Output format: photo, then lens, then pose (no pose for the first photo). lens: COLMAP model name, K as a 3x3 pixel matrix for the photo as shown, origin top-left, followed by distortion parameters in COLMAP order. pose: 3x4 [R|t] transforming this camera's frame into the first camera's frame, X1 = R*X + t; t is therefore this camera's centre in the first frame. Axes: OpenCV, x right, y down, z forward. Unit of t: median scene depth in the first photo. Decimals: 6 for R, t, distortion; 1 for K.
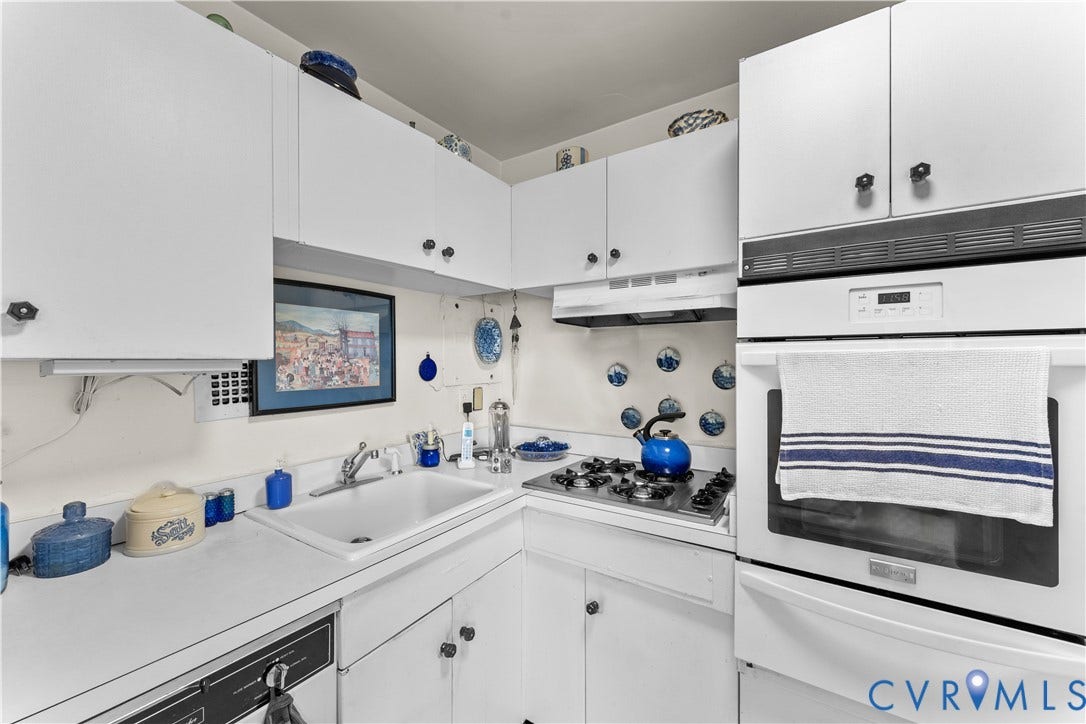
lens RADIAL K [[437.4, 0, 543.8], [0, 437.4, 363.7], [0, 0, 1]] dist [0.000167, -0.000147]
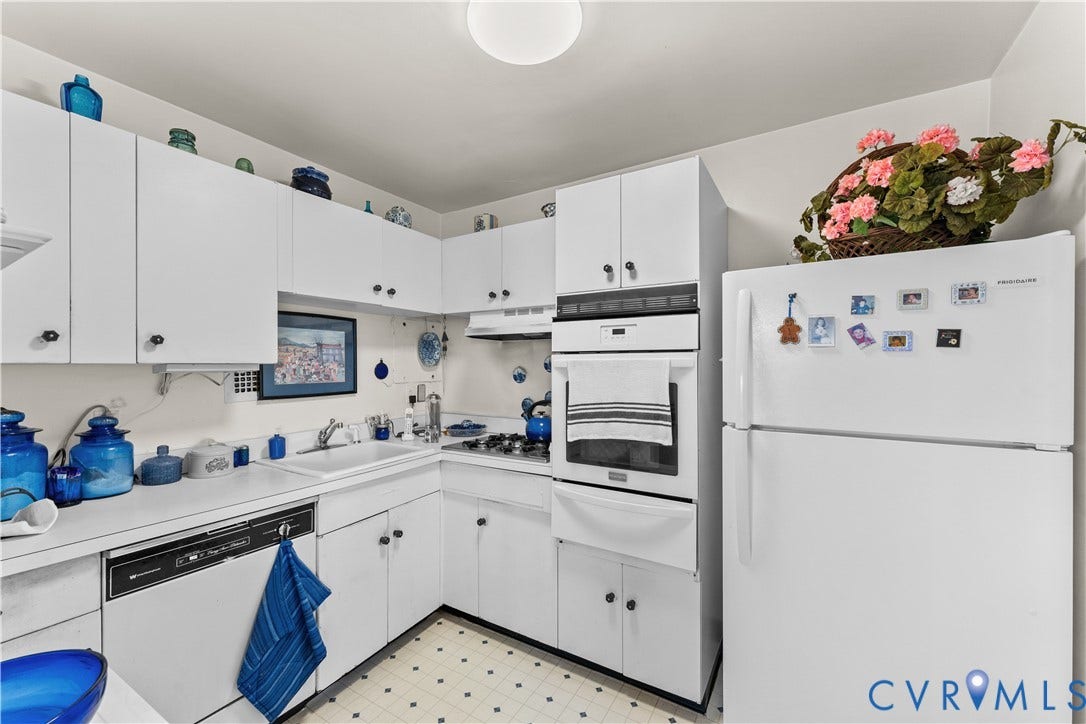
lens RADIAL K [[440.8, 0, 544.2], [0, 440.8, 366.1], [0, 0, 1]] dist [-0.000092, -0.000074]
pose [[0.998905, 0.000829, 0.046772, 0.239599], [-0.000673, 0.999994, -0.003357, 0.003264], [-0.046775, 0.003322, 0.998900, -0.542845]]
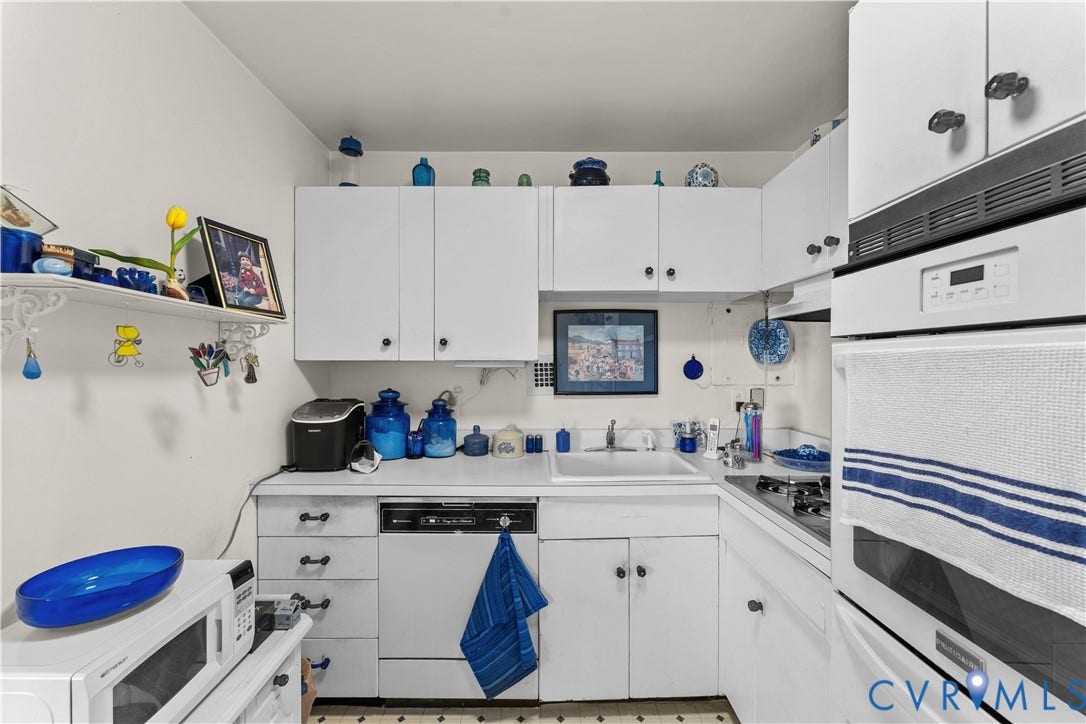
lens RADIAL K [[443.1, 0, 535.3], [0, 443.1, 365.2], [0, 0, 1]] dist [0.000771, -0.000127]
pose [[0.551462, 0.008840, -0.834153, 0.624155], [-0.007748, 0.999955, 0.005474, -0.001273], [0.834164, 0.003445, 0.551506, 0.007114]]
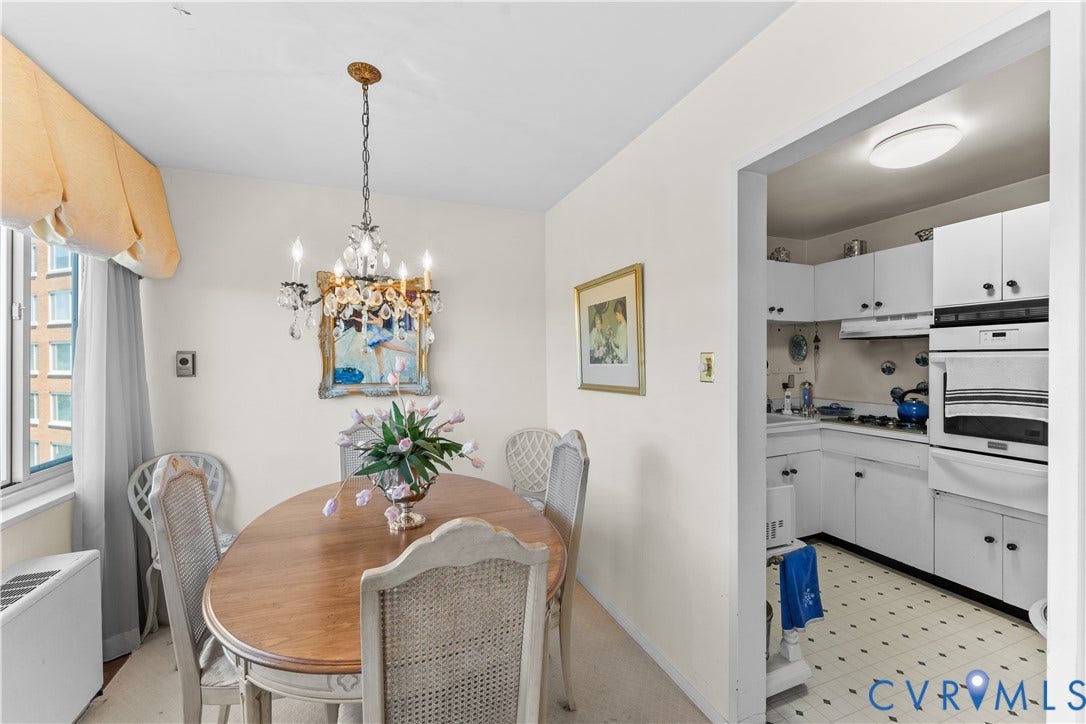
lens RADIAL K [[446.0, 0, 536.9], [0, 446.0, 363.5], [0, 0, 1]] dist [0.001278, 0.000089]
pose [[0.812310, 0.003041, -0.583218, 0.095302], [-0.000429, 0.999989, 0.004616, 0.000548], [0.583226, -0.003499, 0.812302, -1.565315]]
